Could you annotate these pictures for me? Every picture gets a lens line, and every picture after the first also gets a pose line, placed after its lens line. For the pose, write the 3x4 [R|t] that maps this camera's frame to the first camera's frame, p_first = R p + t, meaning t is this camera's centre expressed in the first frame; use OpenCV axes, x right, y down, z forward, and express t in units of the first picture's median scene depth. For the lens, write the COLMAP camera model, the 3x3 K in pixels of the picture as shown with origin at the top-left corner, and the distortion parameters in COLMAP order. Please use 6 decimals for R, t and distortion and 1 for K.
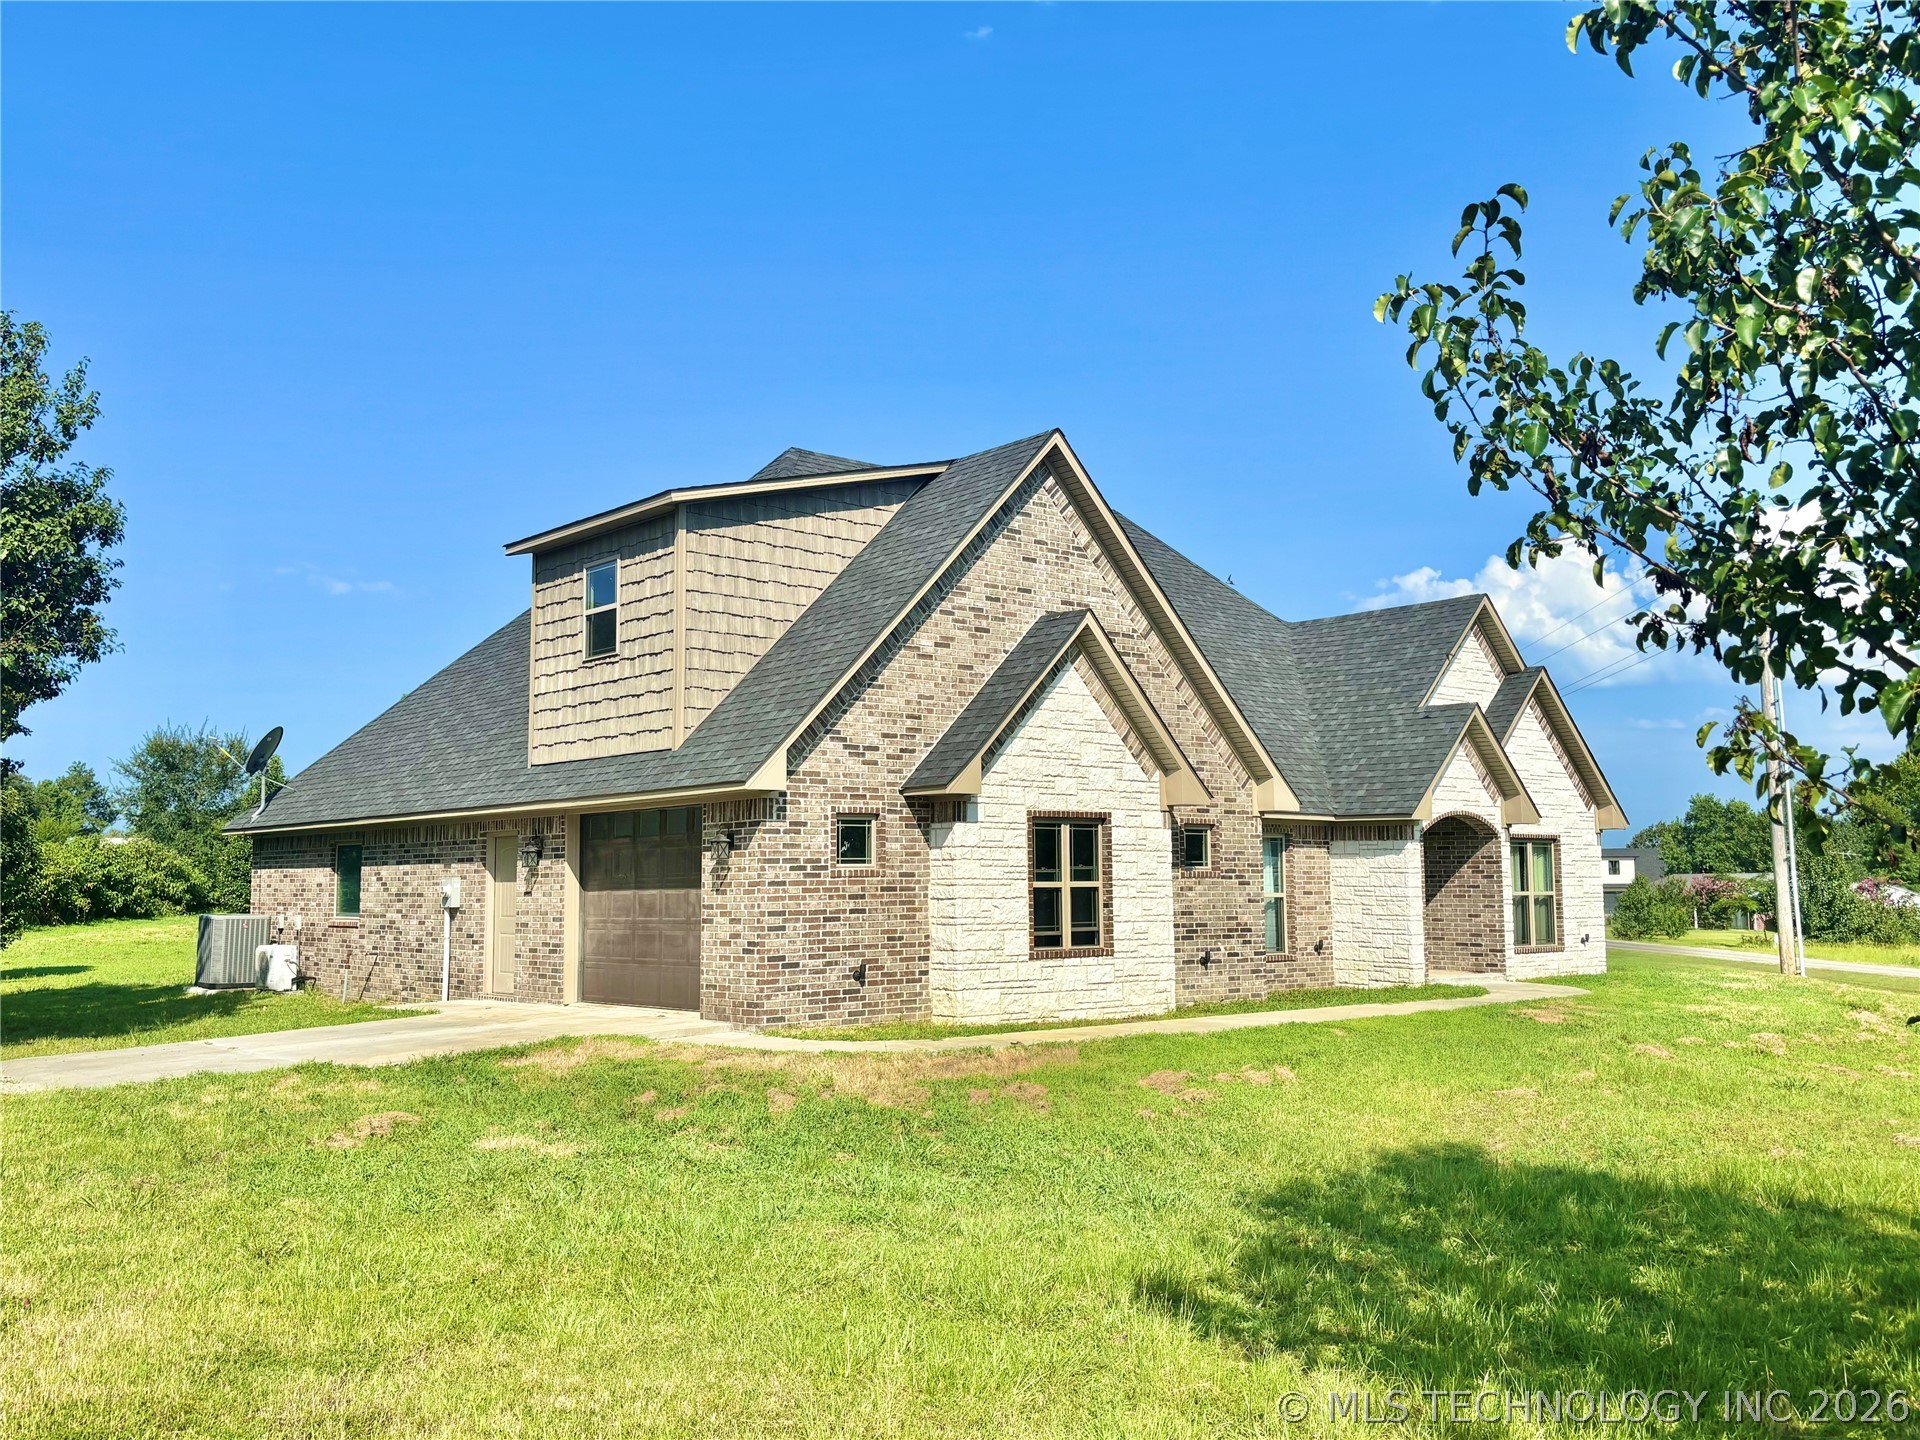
lens RADIAL K [[1701.6, 0, 964.0], [0, 1701.6, 709.0], [0, 0, 1]] dist [0.110494, -0.002852]
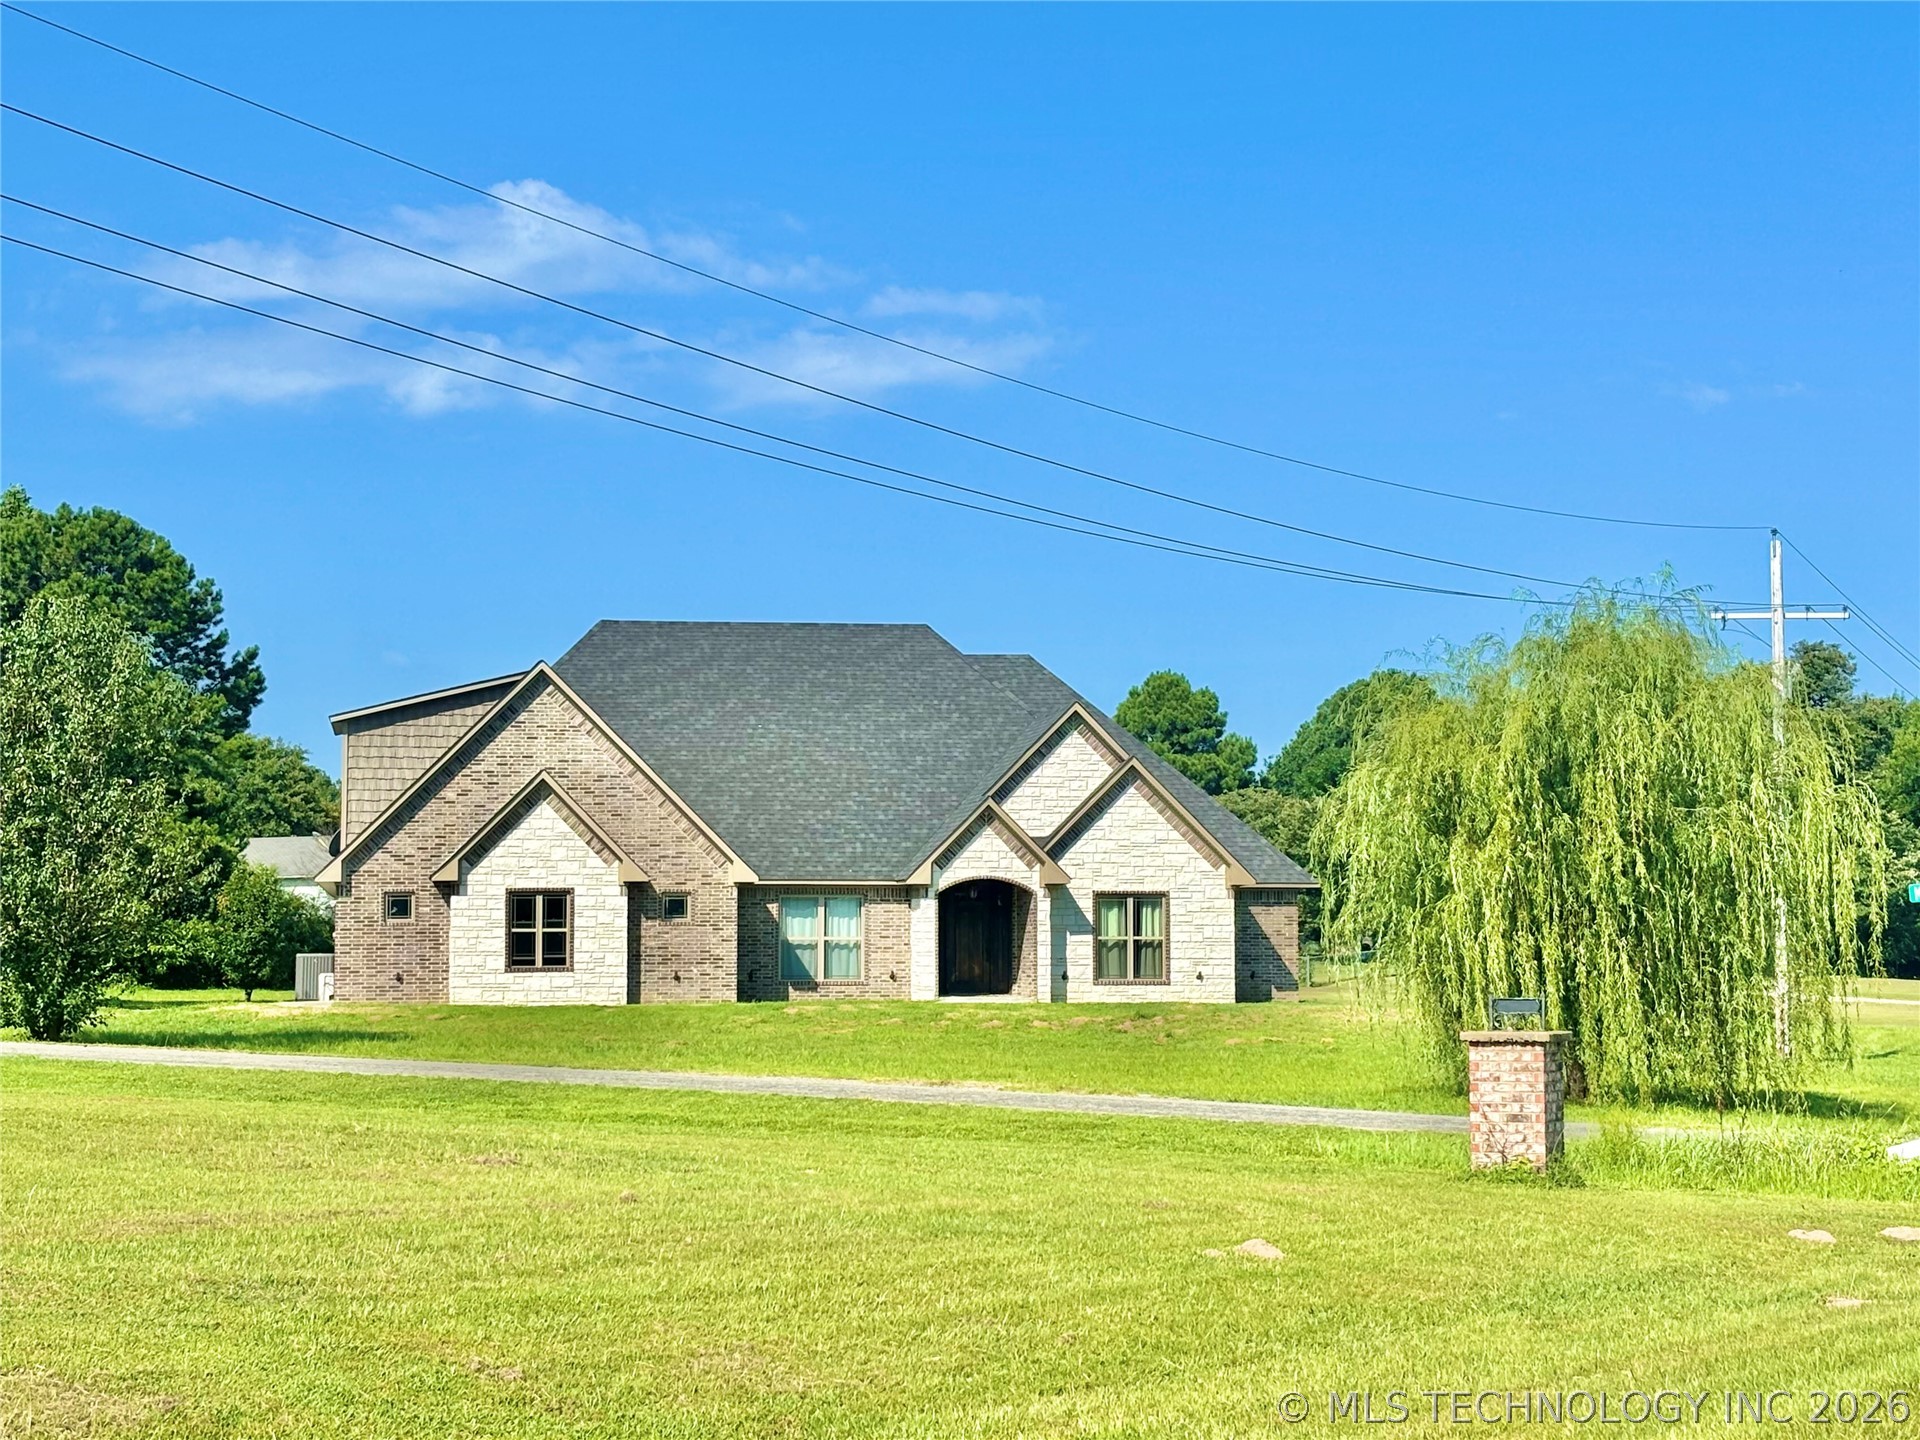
lens RADIAL K [[3499.4, 0, 958.8], [0, 3499.4, 729.0], [0, 0, 1]] dist [0.240123, 0.000000]
pose [[0.849270, -0.030937, -0.527052, 2.205991], [0.051054, 0.998416, 0.023661, -0.155772], [0.525485, -0.047003, 0.849504, -1.711872]]
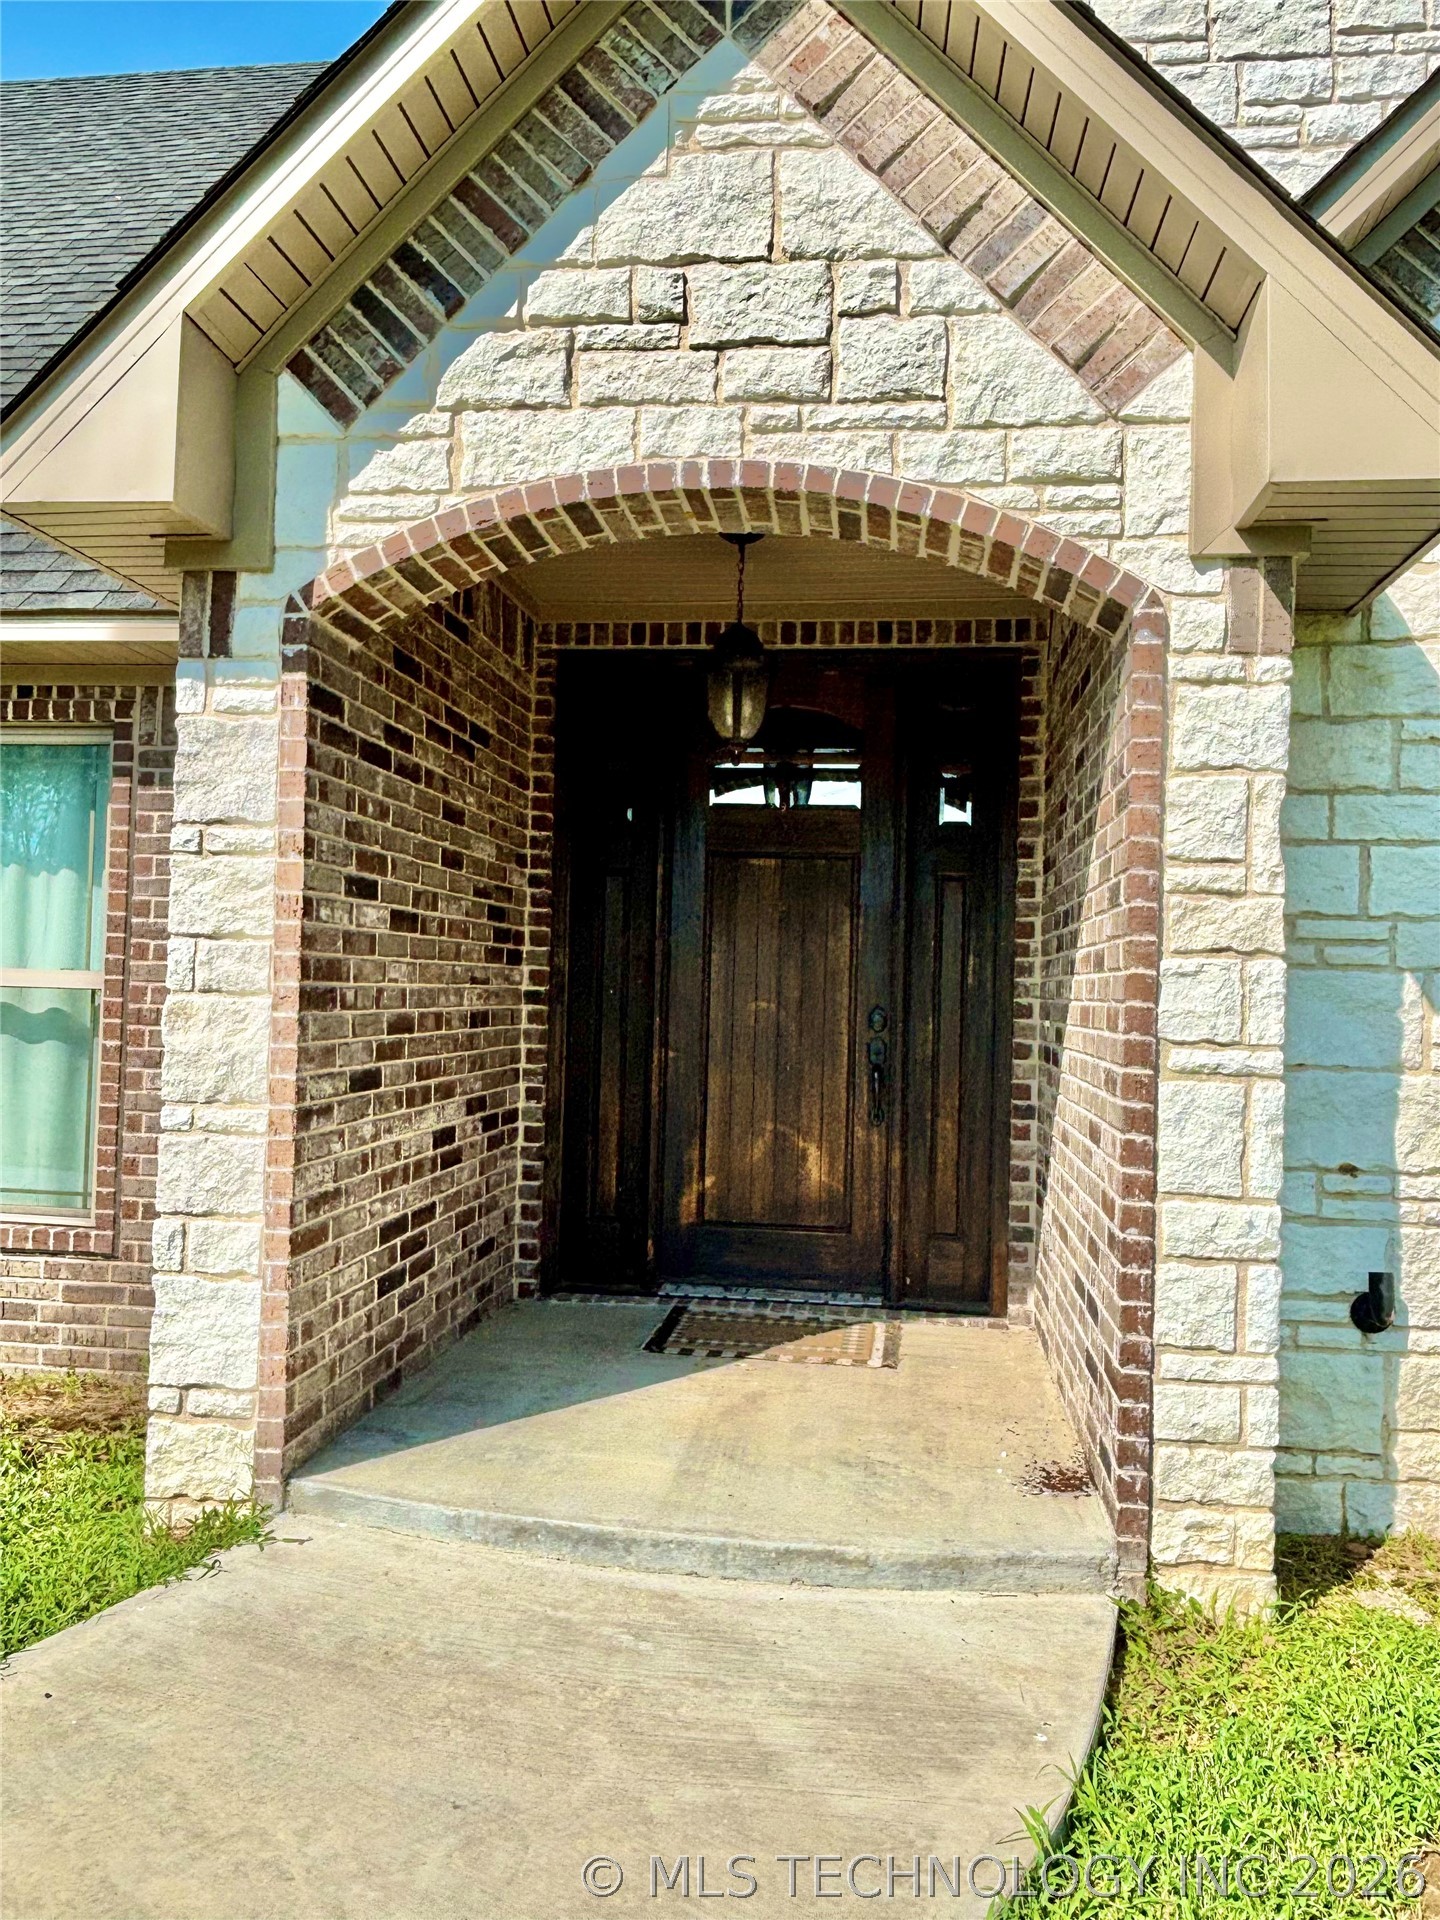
lens RADIAL K [[1413.5, 0, 720.1], [0, 1413.5, 956.8], [0, 0, 1]] dist [0.084582, -0.004241]
pose [[0.671013, 0.002044, -0.741443, 0.496499], [0.045092, 0.998033, 0.043560, 0.126080], [0.740074, -0.062663, 0.669600, 1.167534]]
